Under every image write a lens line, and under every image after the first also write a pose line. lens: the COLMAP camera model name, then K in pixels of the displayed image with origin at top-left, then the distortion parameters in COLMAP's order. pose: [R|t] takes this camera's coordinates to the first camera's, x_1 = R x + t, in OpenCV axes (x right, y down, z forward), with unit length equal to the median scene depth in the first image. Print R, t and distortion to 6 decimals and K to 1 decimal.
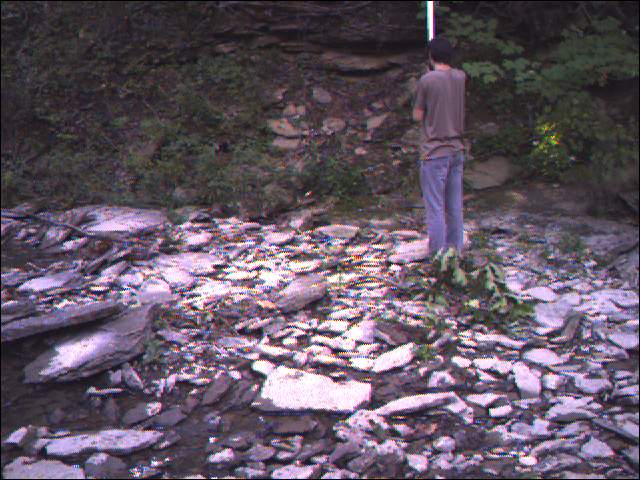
lens RADIAL K [[730.1, 0, 320.0], [0, 730.1, 240.0], [0, 0, 1]] dist [0.073236, 0.003184]
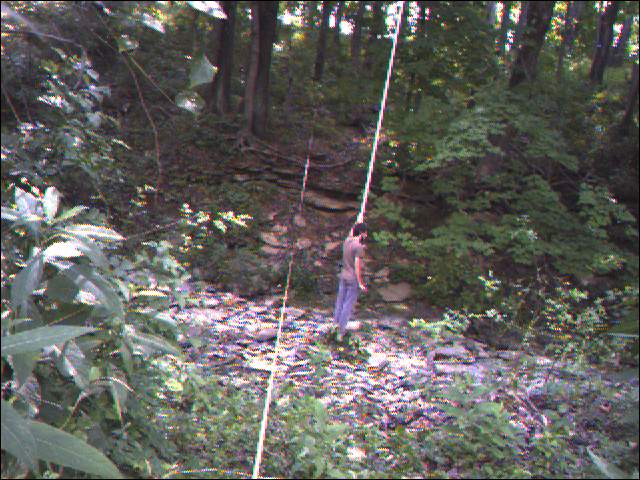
lens RADIAL K [[730.1, 0, 320.0], [0, 730.1, 240.0], [0, 0, 1]] dist [0.073236, 0.003184]
pose [[0.985420, 0.168139, 0.026018, 0.012320], [-0.163656, 0.978532, -0.125264, 0.021025], [-0.046521, 0.119179, 0.991782, -0.540579]]
